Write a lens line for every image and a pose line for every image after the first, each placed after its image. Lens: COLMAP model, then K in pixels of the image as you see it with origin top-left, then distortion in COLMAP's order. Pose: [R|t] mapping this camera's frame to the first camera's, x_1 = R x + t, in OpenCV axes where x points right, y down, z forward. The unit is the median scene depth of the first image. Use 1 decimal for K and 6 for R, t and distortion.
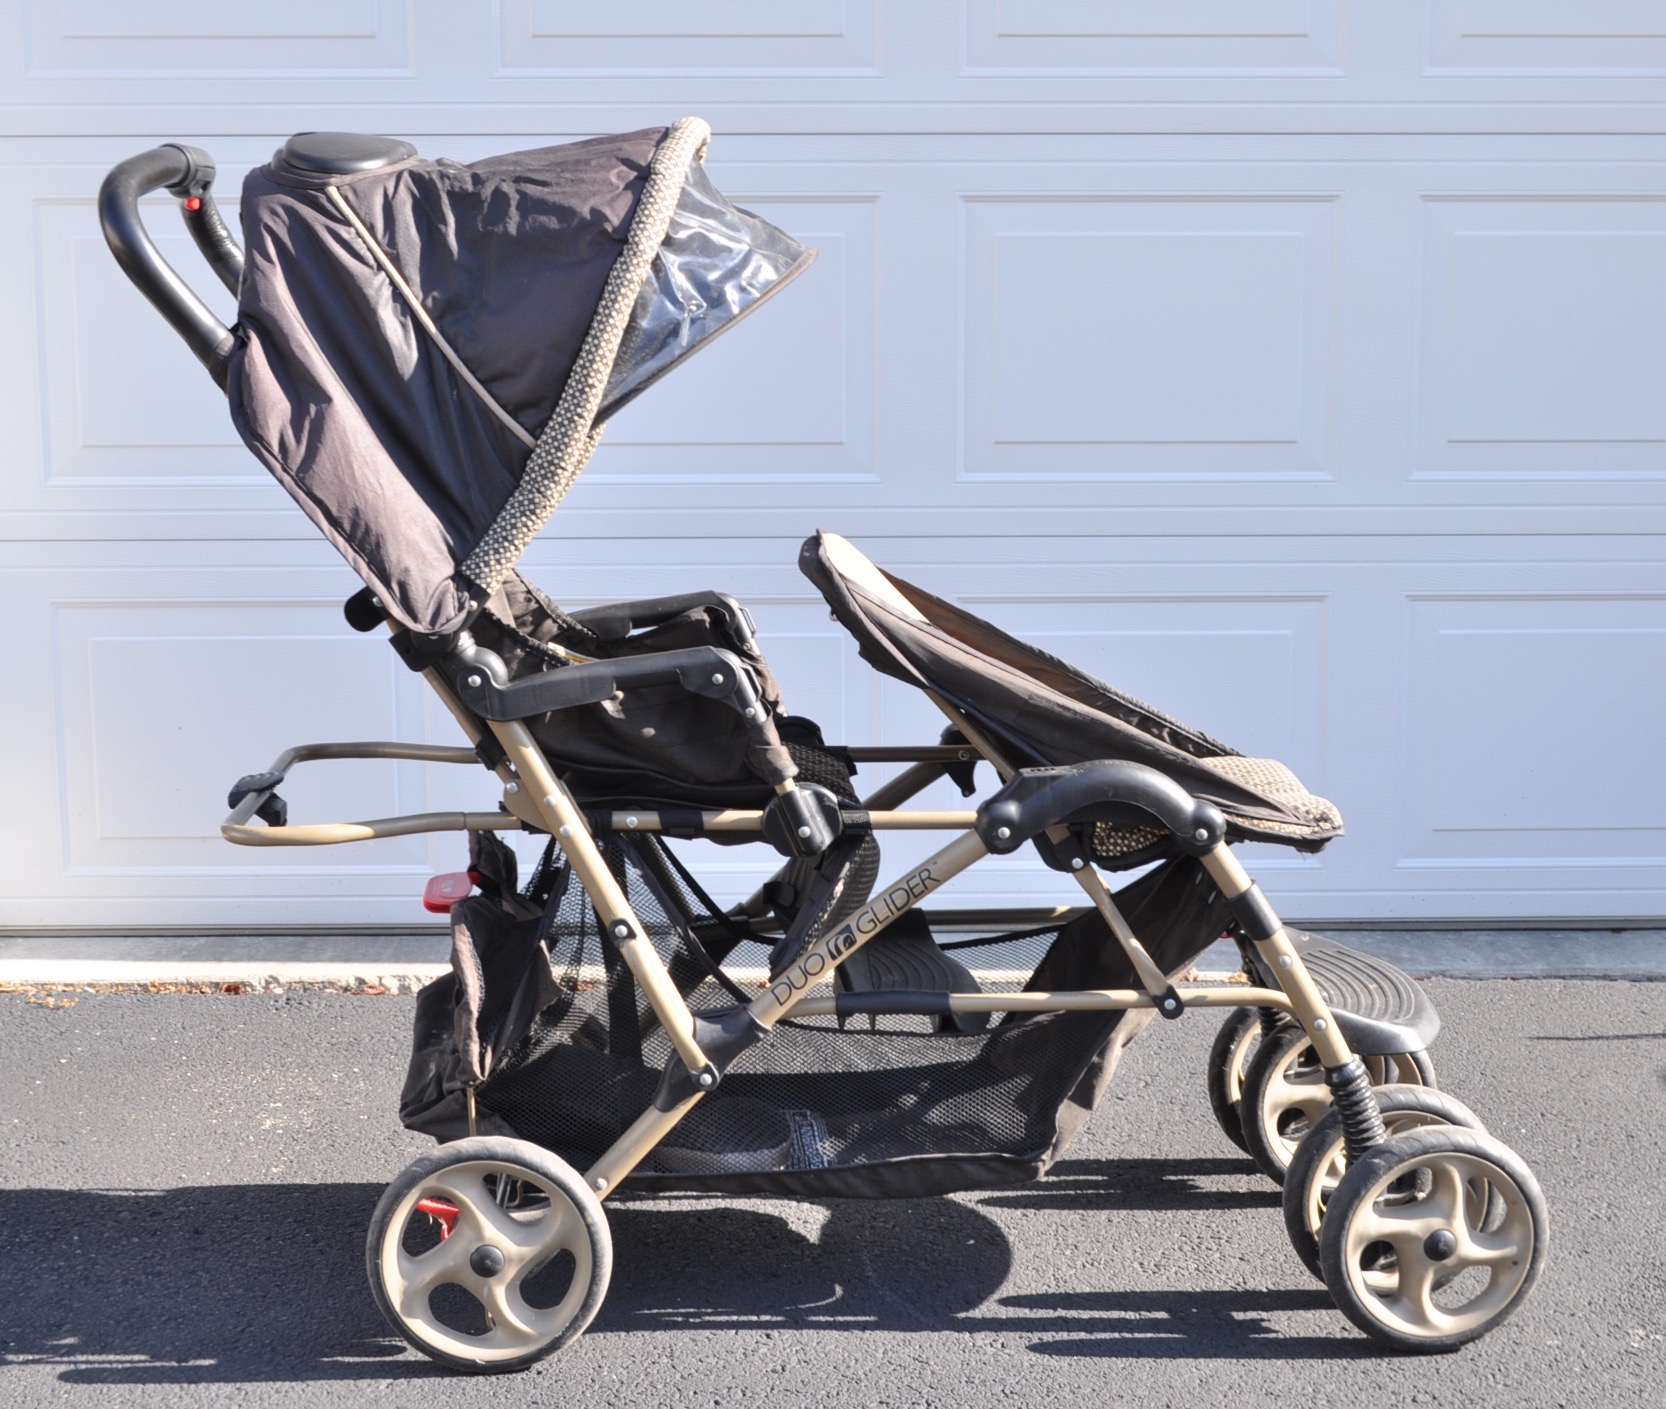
lens RADIAL K [[2706.0, 0, 853.7], [0, 2706.0, 709.7], [0, 0, 1]] dist [-0.043460, 0.000000]
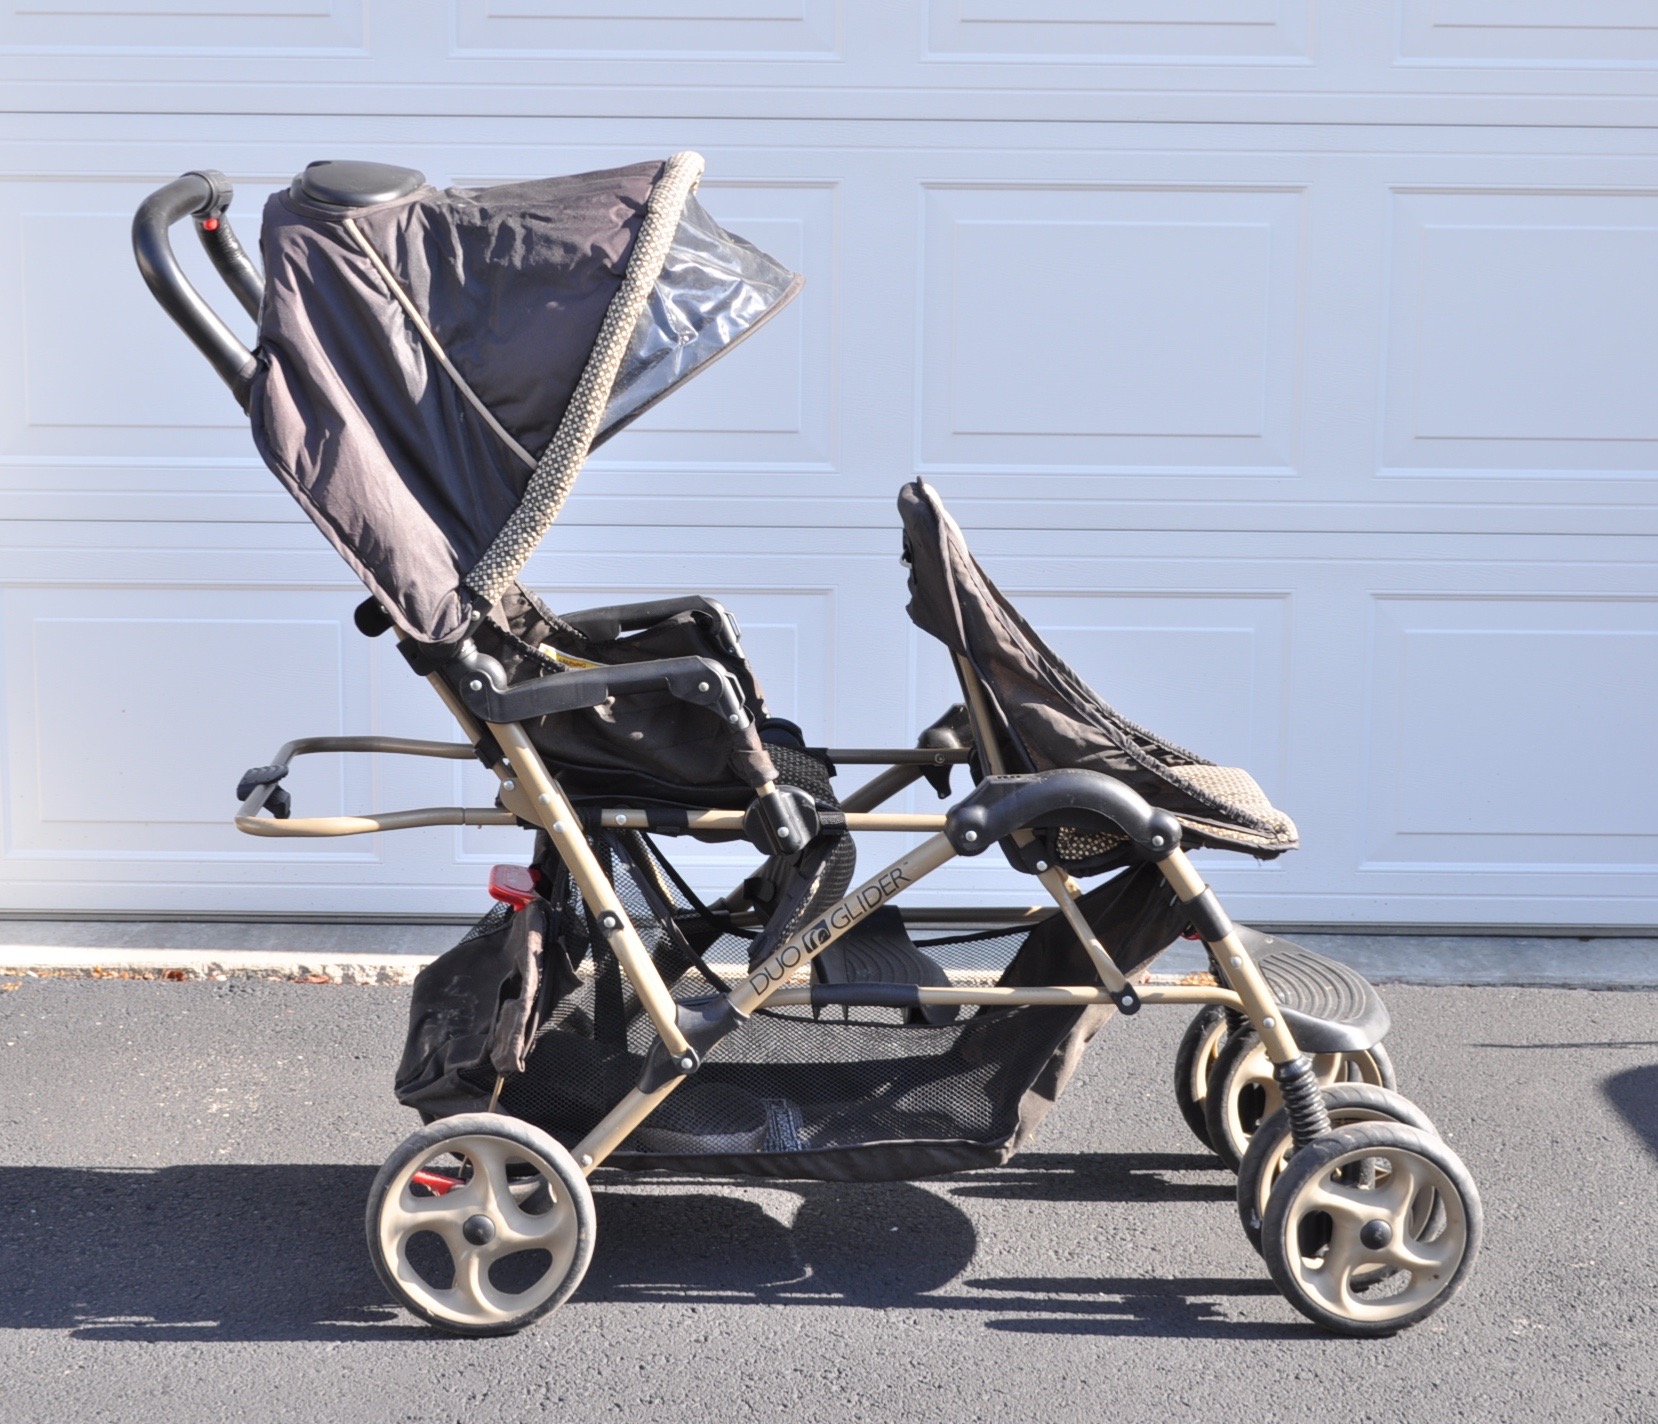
lens RADIAL K [[3071.7, 0, 784.4], [0, 3071.7, 701.8], [0, 0, 1]] dist [-0.020932, 0.000000]
pose [[0.999633, 0.015912, -0.021943, 0.007843], [-0.015708, 0.999832, 0.009435, -0.017302], [0.022089, -0.009086, 0.999715, -0.204472]]
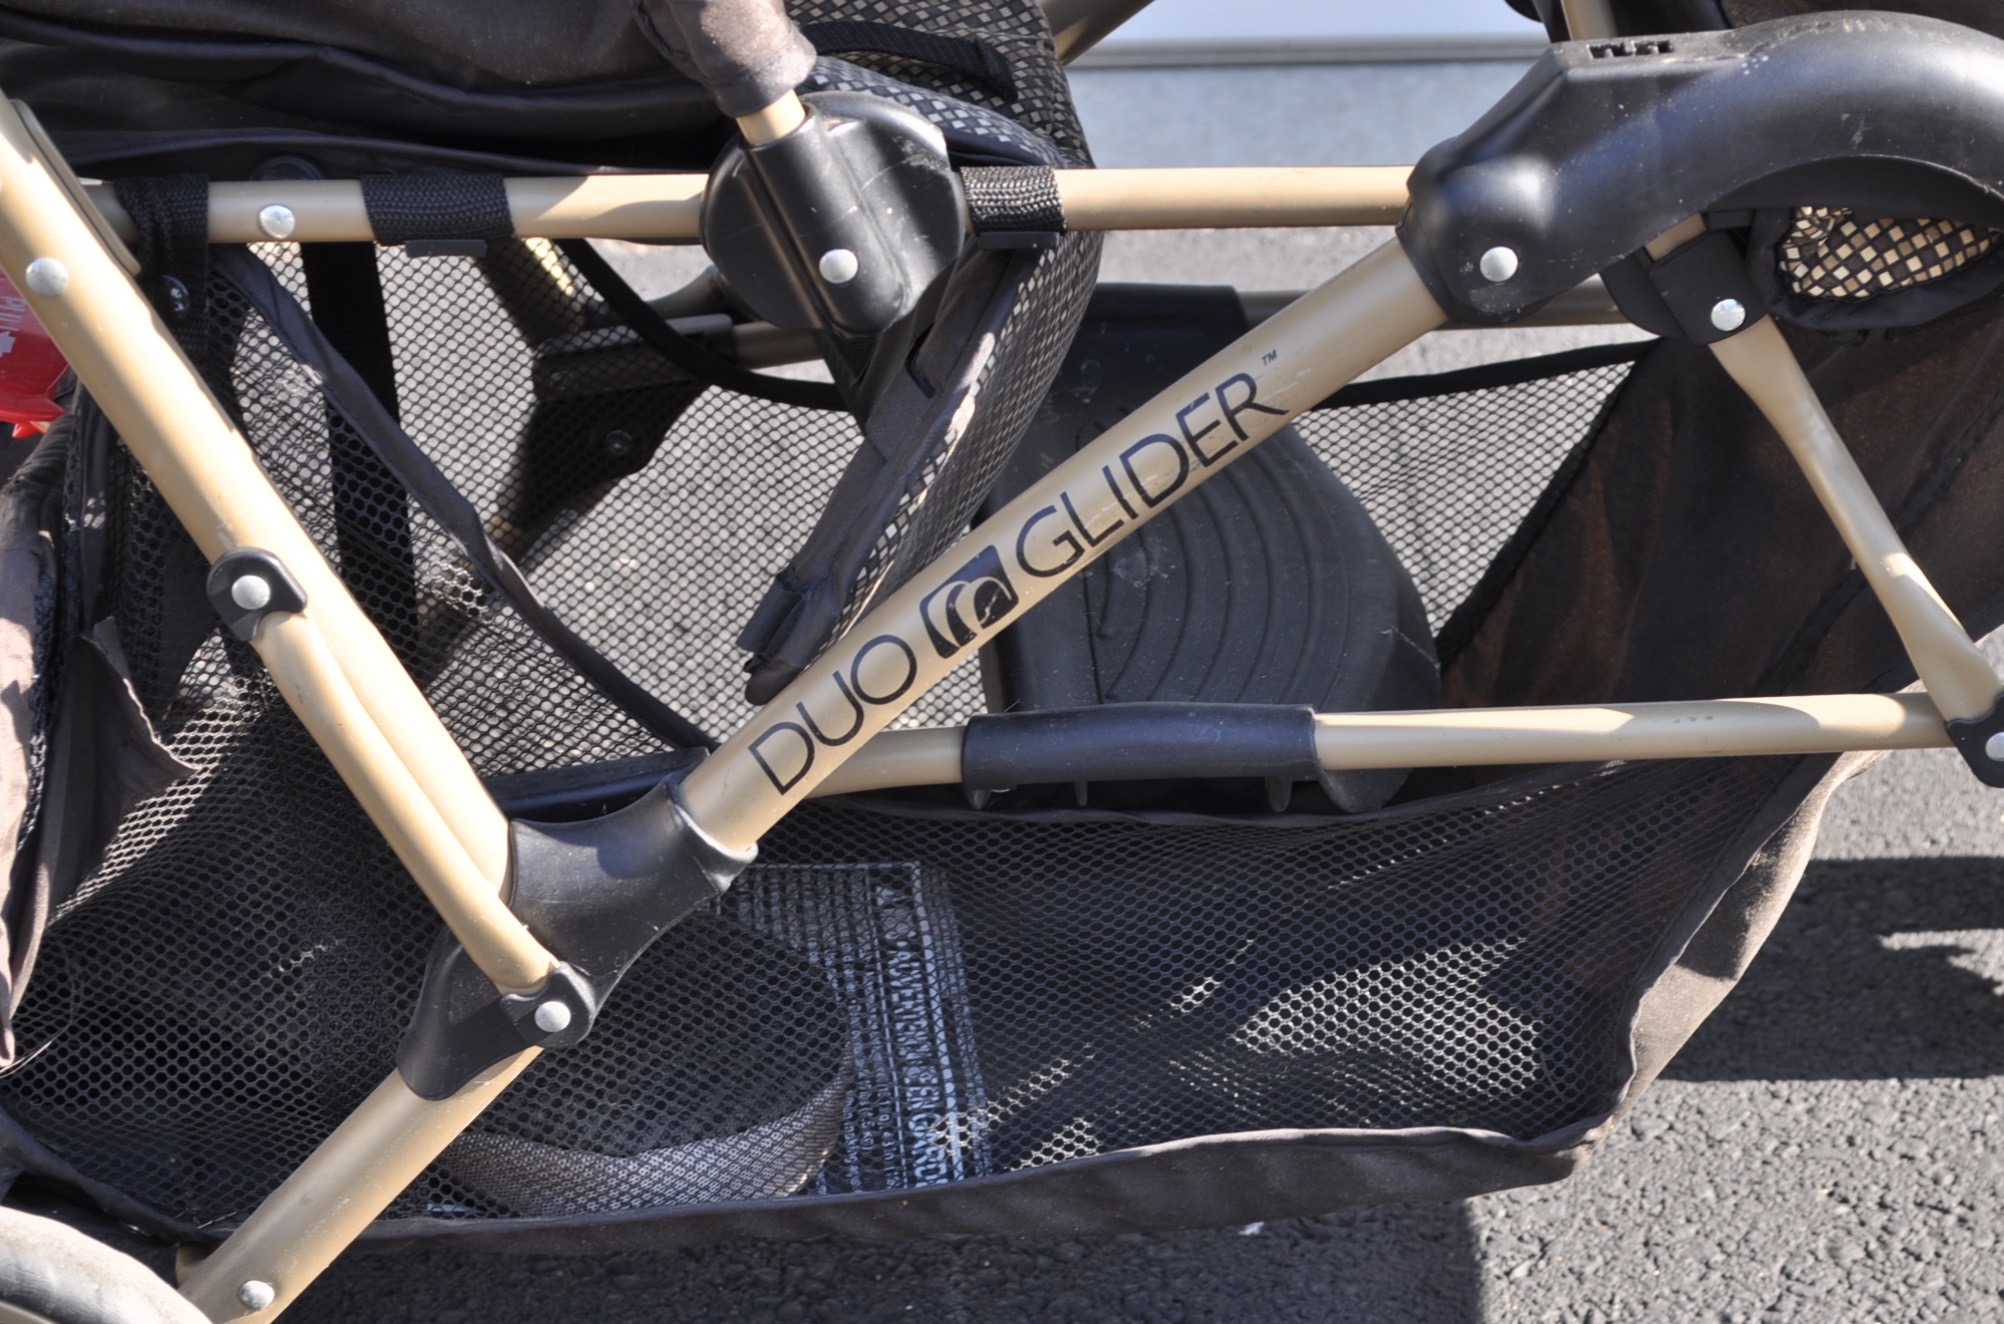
lens RADIAL K [[4694.3, 0, 1069.2], [0, 4694.3, 689.7], [0, 0, 1]] dist [-0.026500, 0.000000]
pose [[0.999882, -0.006080, -0.014137, 0.014675], [0.009946, 0.956321, 0.292150, -0.062472], [0.011743, -0.292256, 0.956268, 0.484777]]
